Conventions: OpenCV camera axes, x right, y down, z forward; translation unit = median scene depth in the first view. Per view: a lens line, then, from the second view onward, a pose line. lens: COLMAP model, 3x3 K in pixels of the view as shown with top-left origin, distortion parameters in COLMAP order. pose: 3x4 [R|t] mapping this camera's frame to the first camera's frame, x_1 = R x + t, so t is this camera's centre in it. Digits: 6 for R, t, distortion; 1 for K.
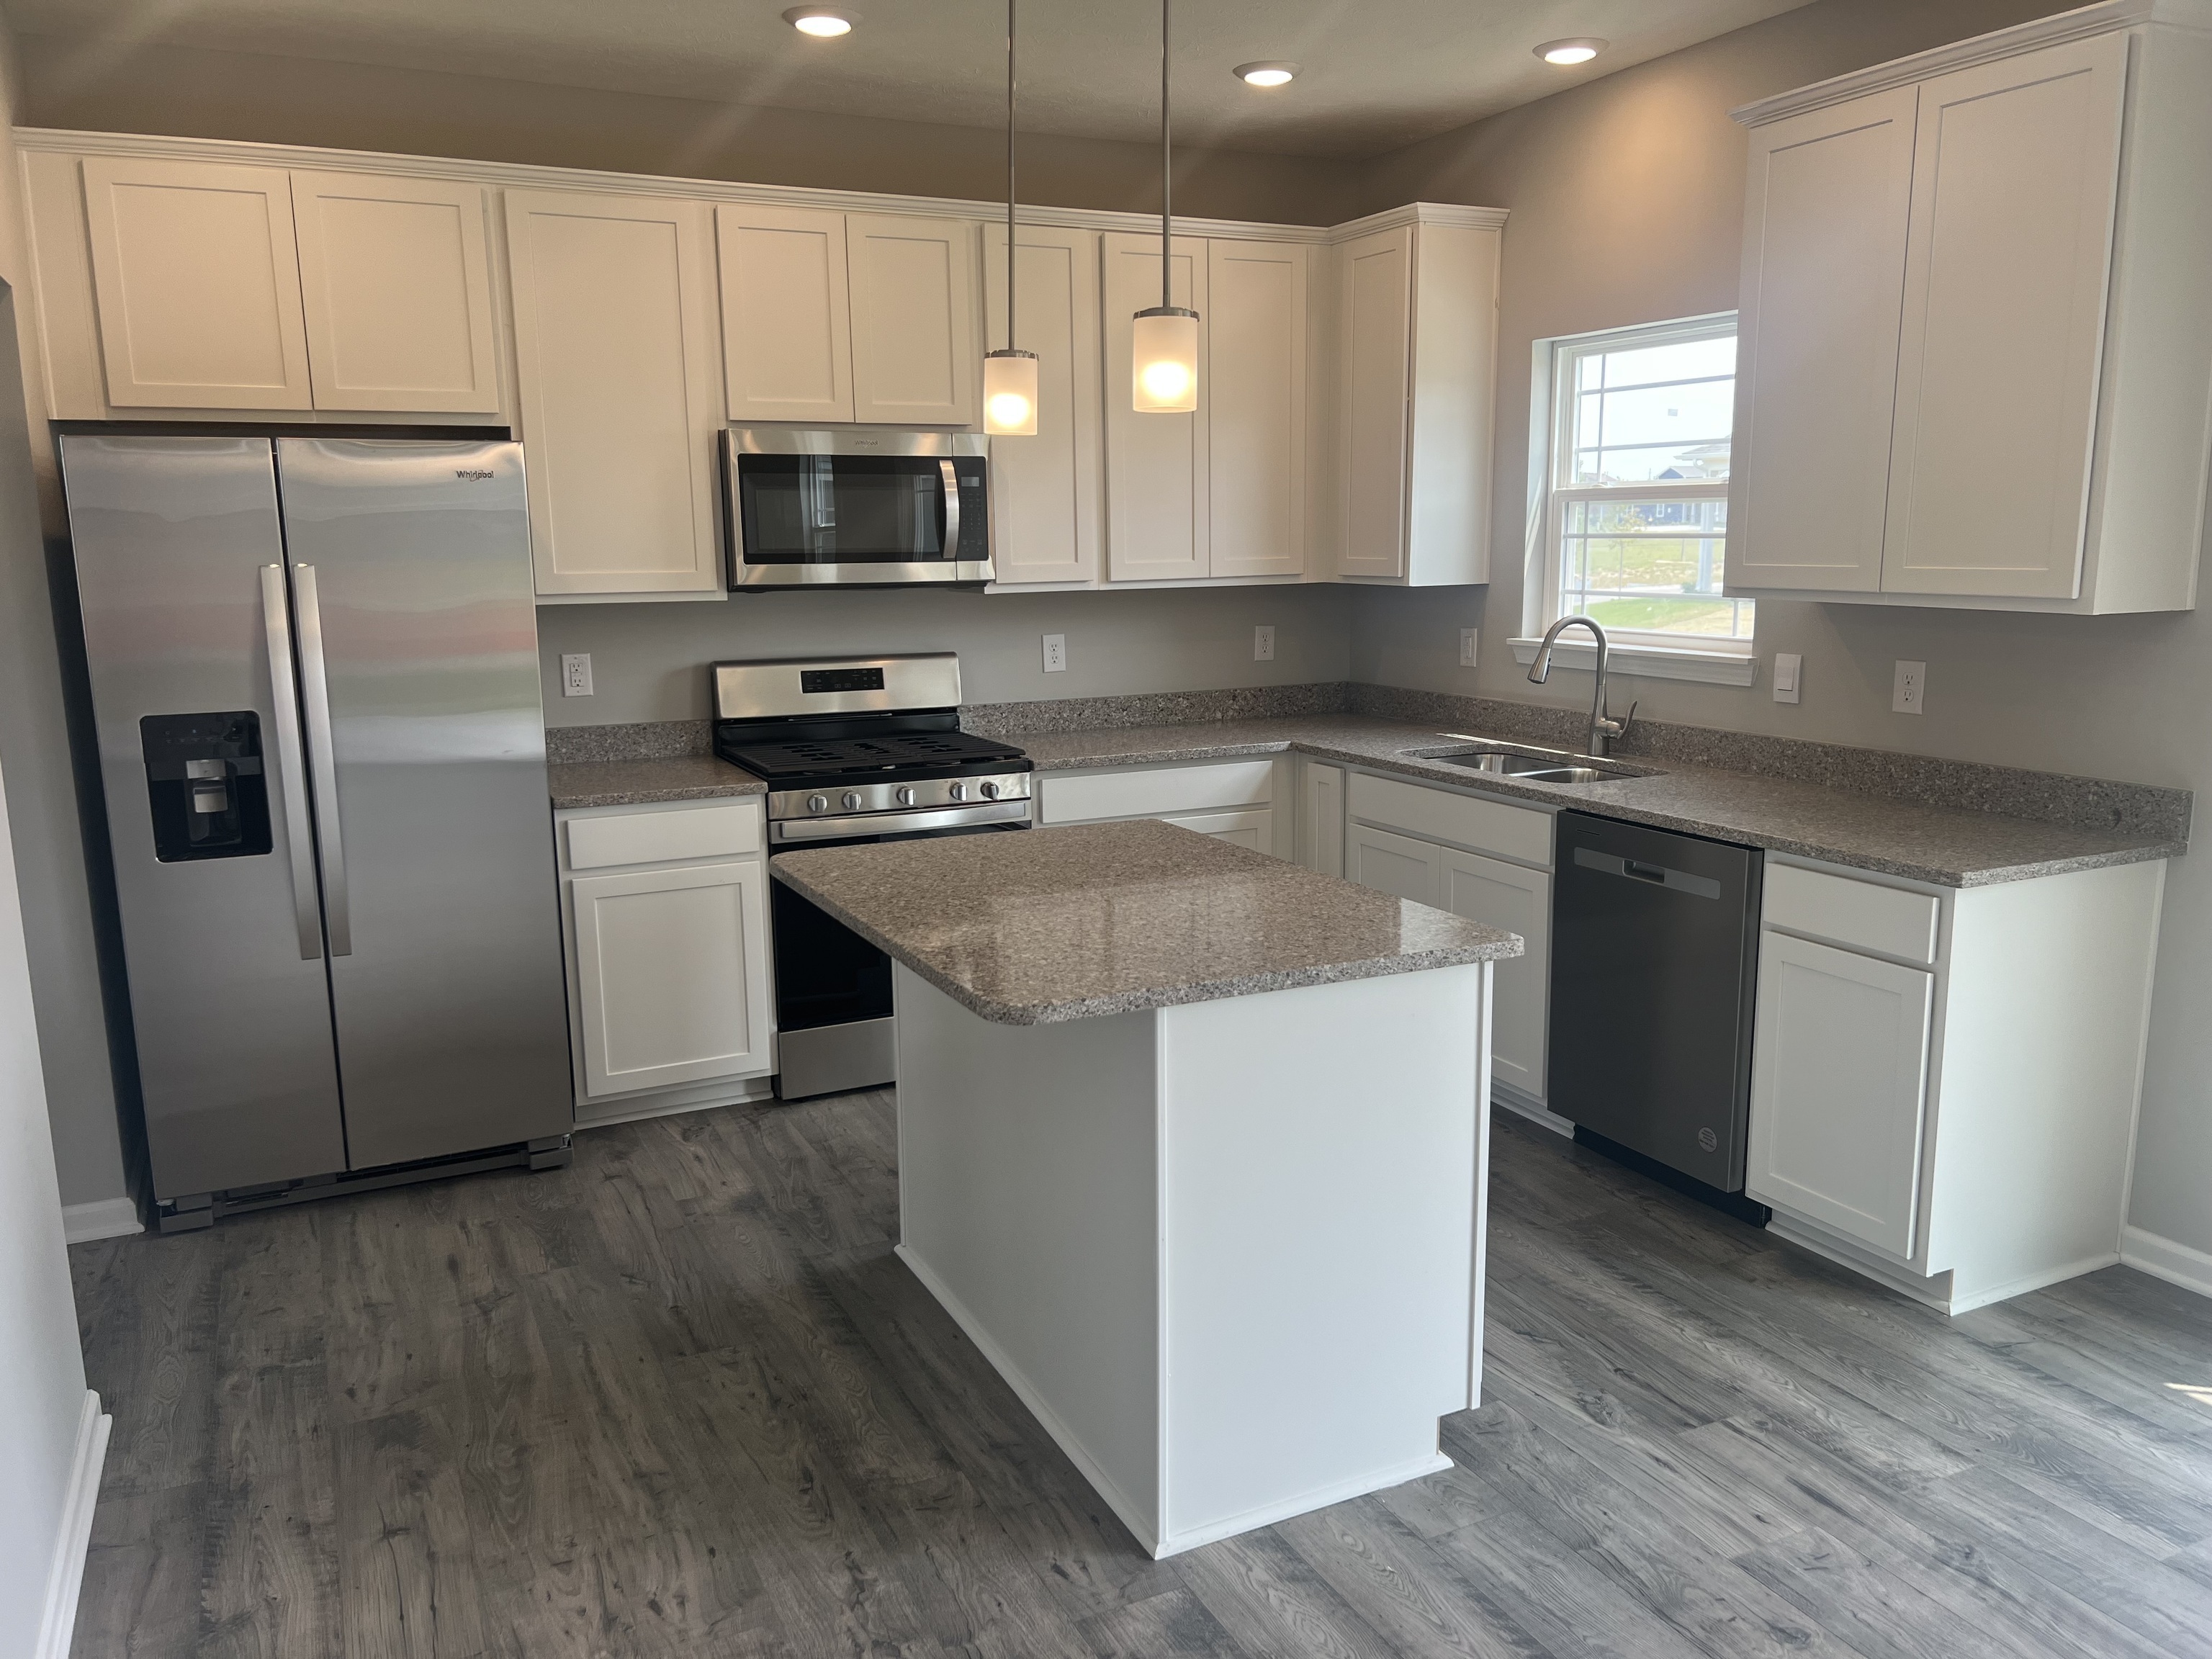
lens RADIAL K [[1643.7, 0, 1114.5], [0, 1643.7, 838.6], [0, 0, 1]] dist [0.015577, -0.002949]
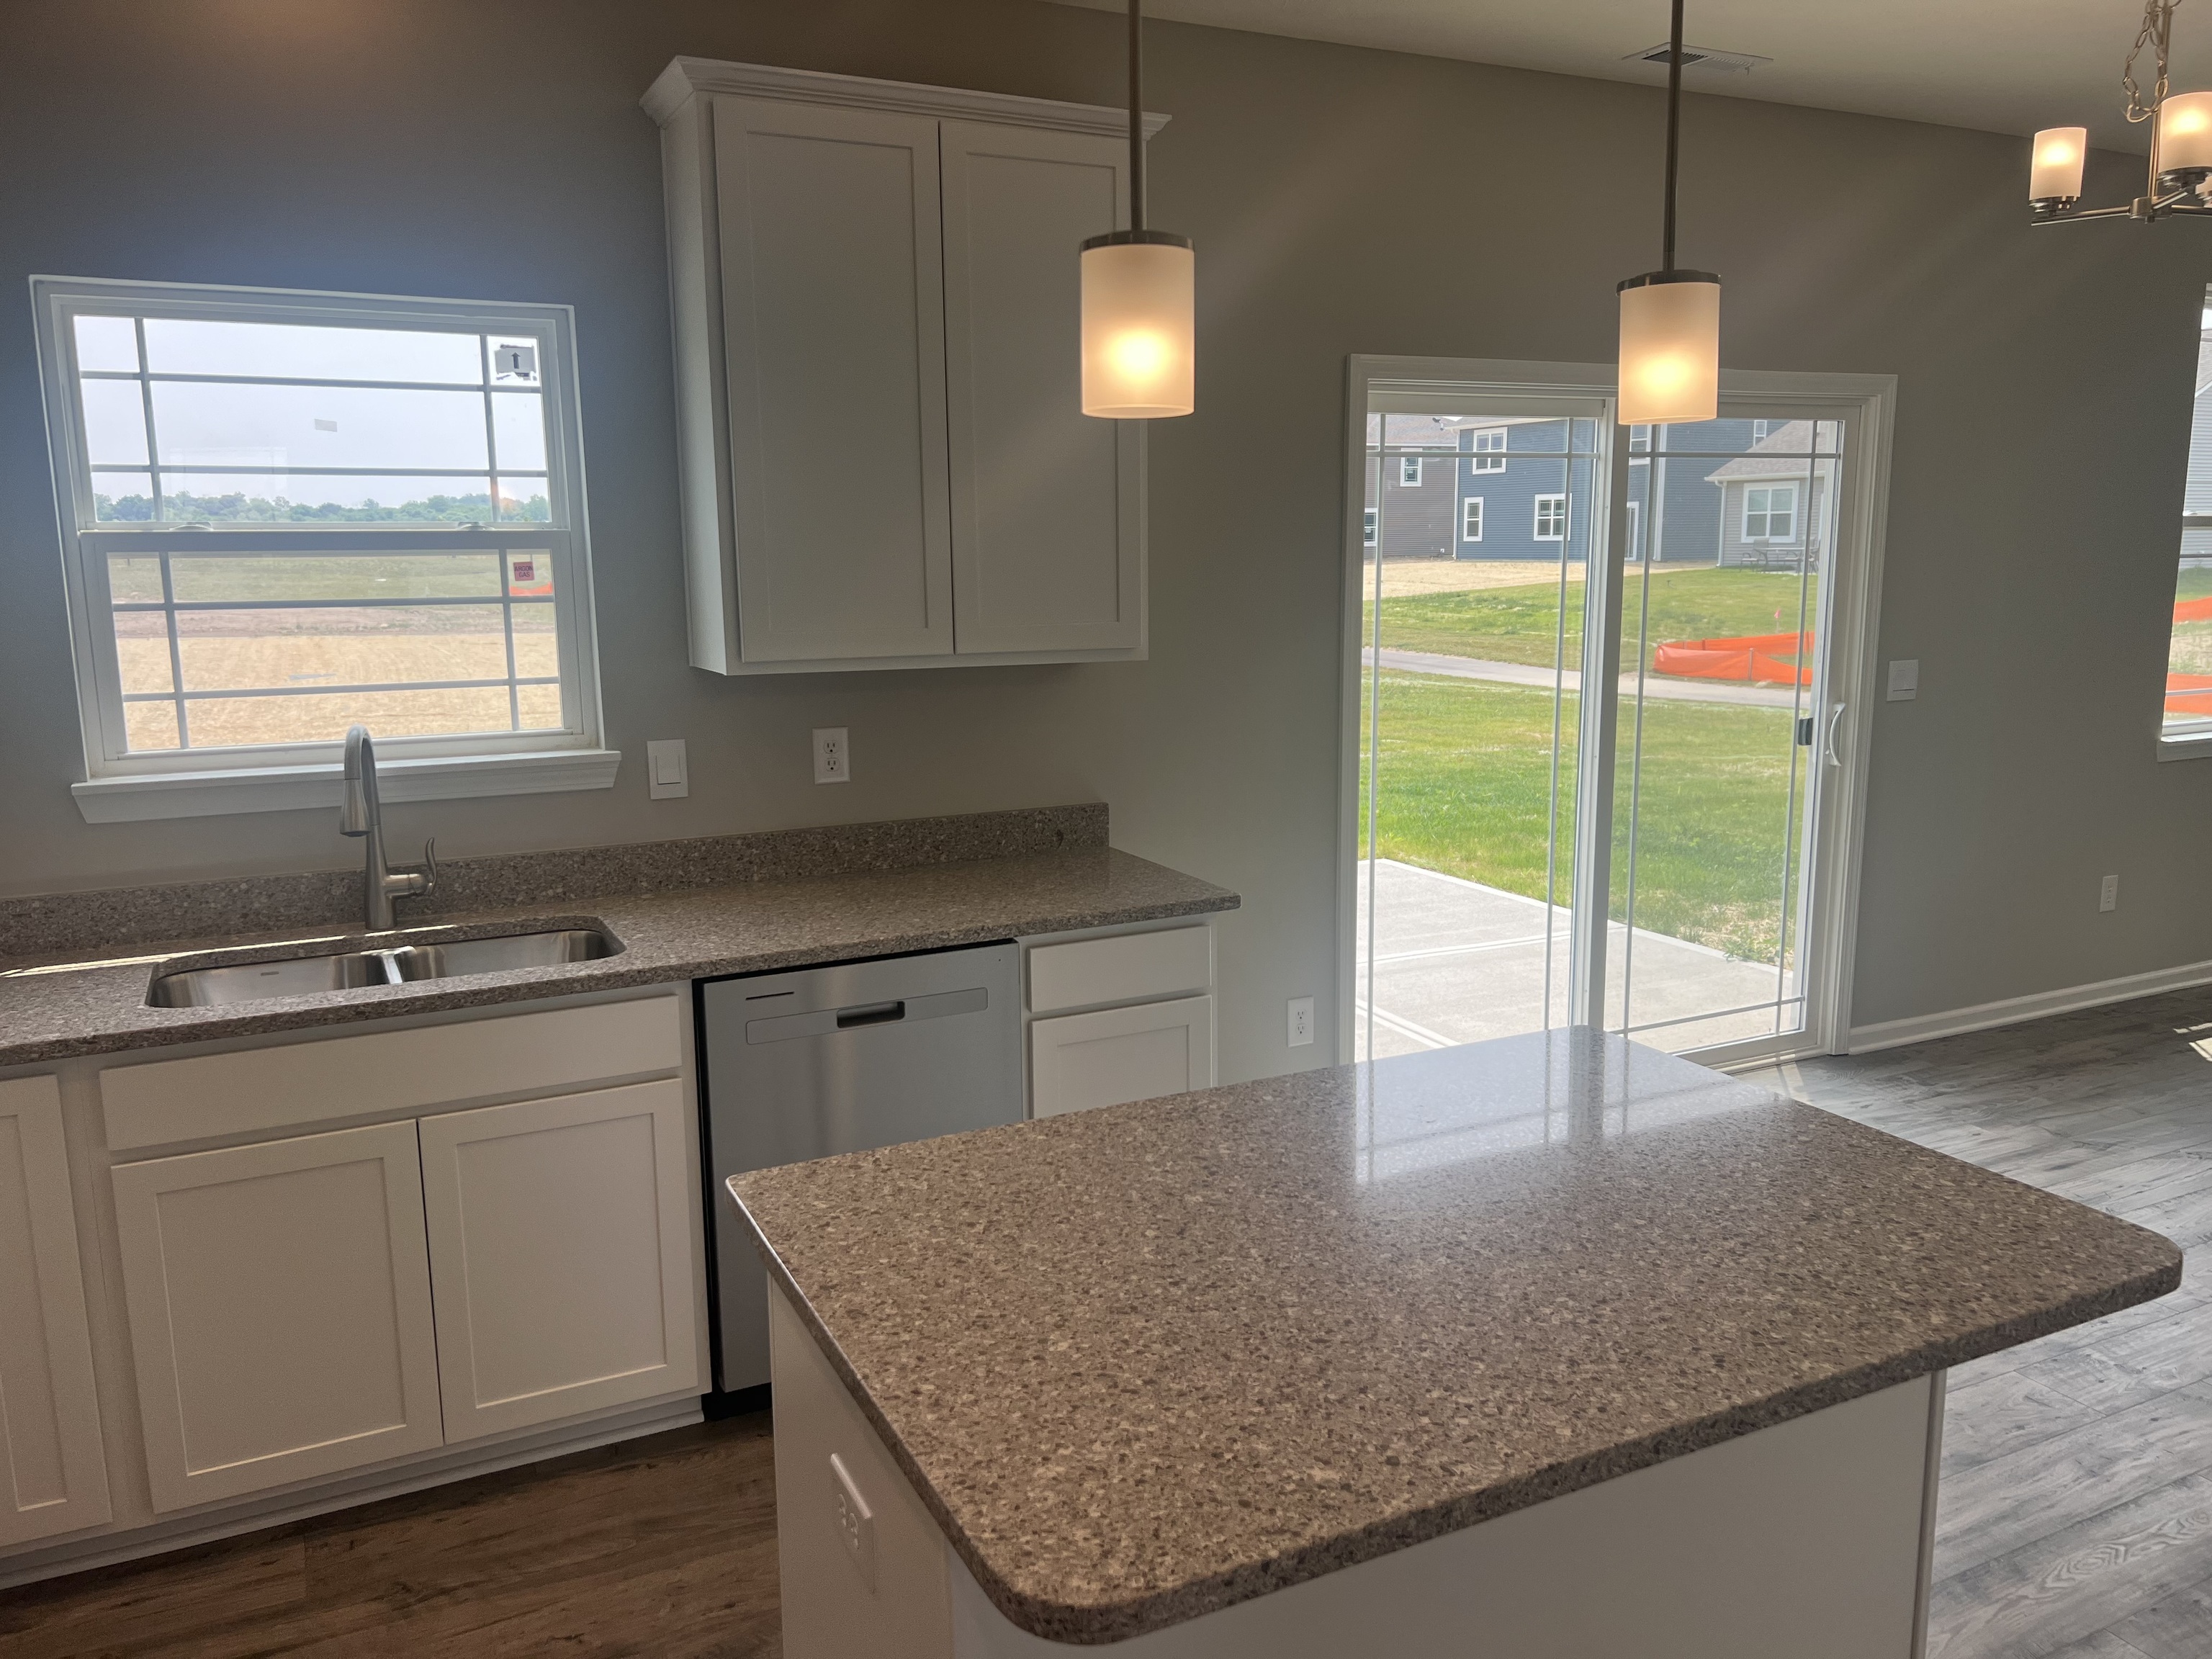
lens RADIAL K [[1643.7, 0, 1114.5], [0, 1643.7, 838.6], [0, 0, 1]] dist [0.015577, -0.002949]
pose [[0.000044, -0.164636, 0.986354, -0.378527], [0.197100, 0.967007, 0.161398, -0.140464], [-0.980383, 0.194403, 0.032492, 0.700467]]
